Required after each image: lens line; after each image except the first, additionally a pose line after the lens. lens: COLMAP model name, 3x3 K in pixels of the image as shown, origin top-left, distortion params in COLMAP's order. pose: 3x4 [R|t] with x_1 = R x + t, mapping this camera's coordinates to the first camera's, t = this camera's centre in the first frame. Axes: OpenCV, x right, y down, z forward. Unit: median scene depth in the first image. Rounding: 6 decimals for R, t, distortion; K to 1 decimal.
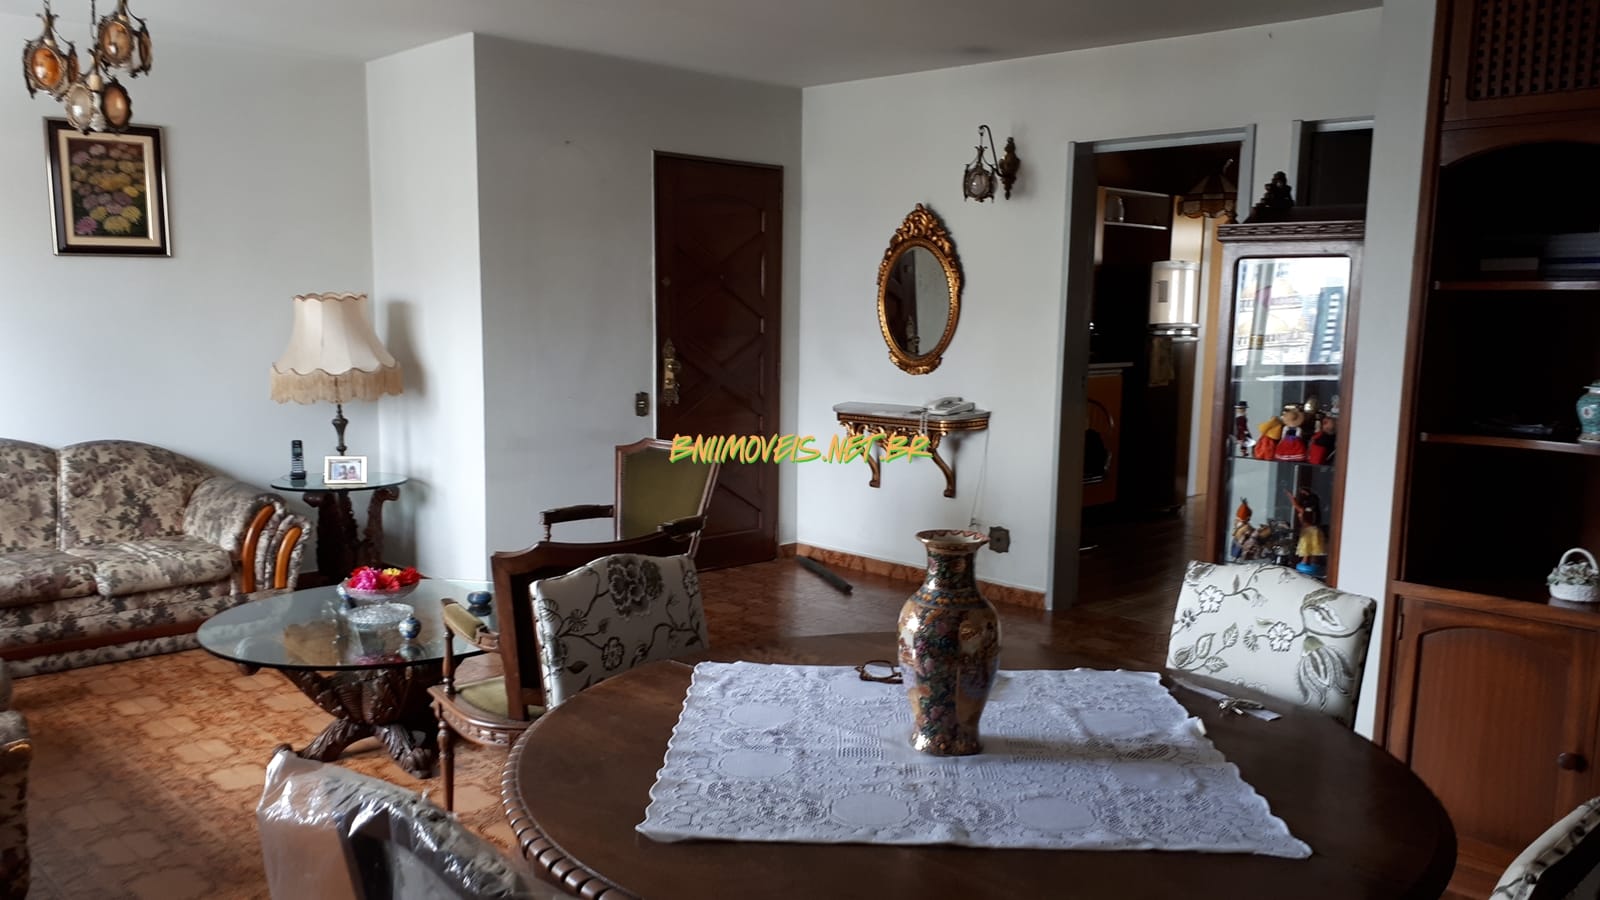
lens RADIAL K [[1254.7, 0, 775.2], [0, 1254.7, 474.0], [0, 0, 1]] dist [0.055197, -0.116732]
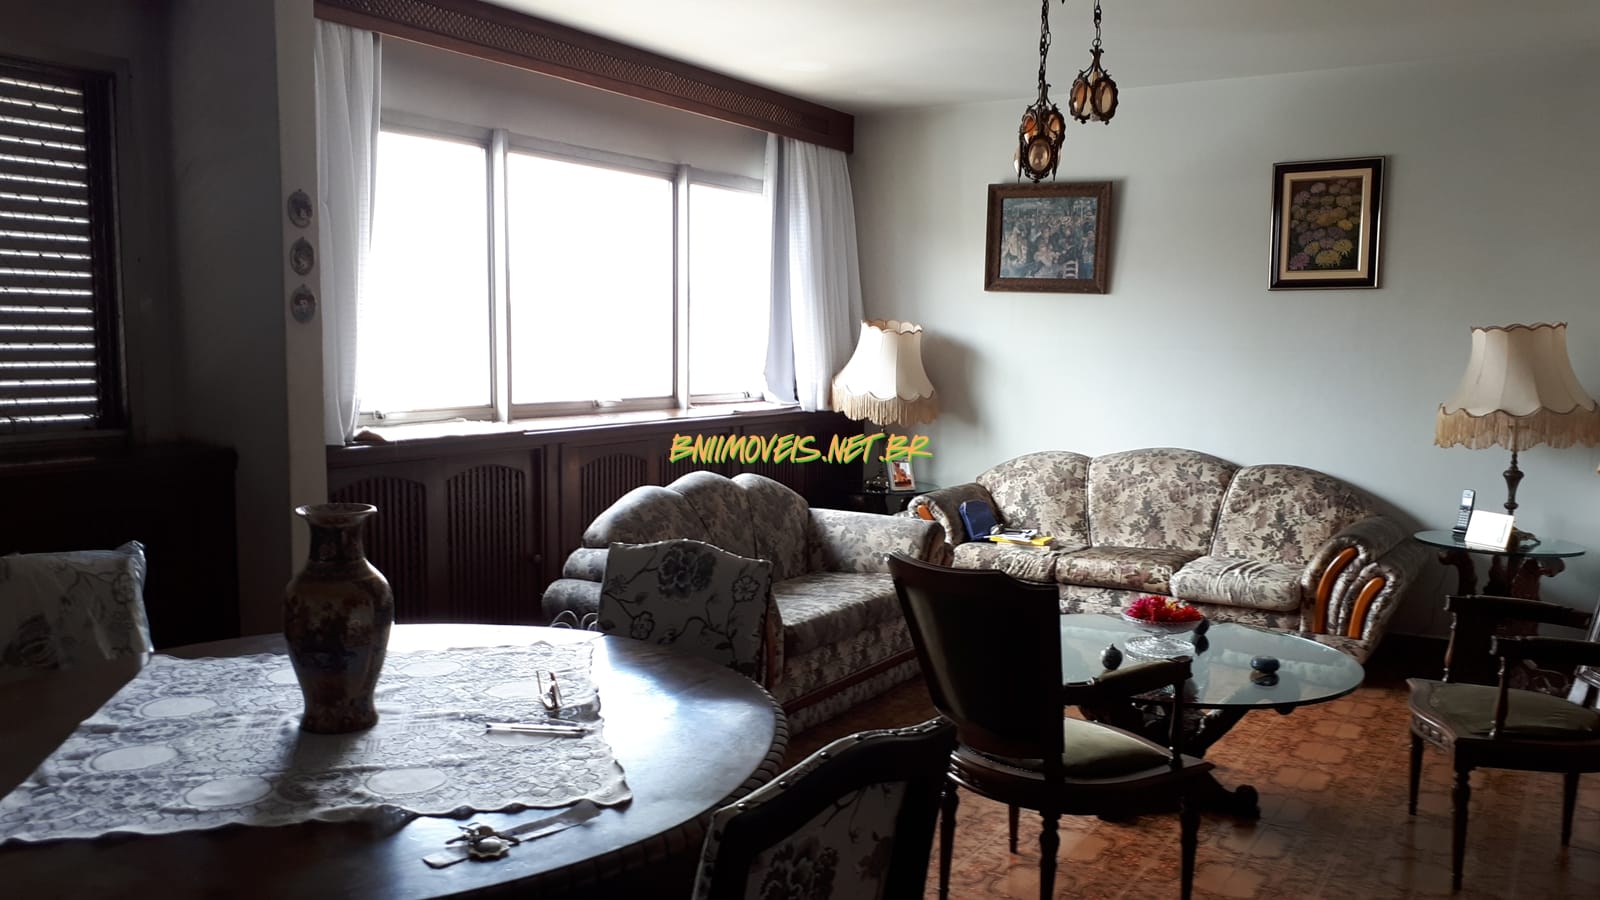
lens RADIAL K [[1254.7, 0, 803.5], [0, 1254.7, 463.2], [0, 0, 1]] dist [0.055197, -0.116732]
pose [[0.249714, 0.091651, -0.963972, 0.385214], [-0.144090, 0.987944, 0.056605, -0.030536], [0.957539, 0.124764, 0.259910, 0.353463]]
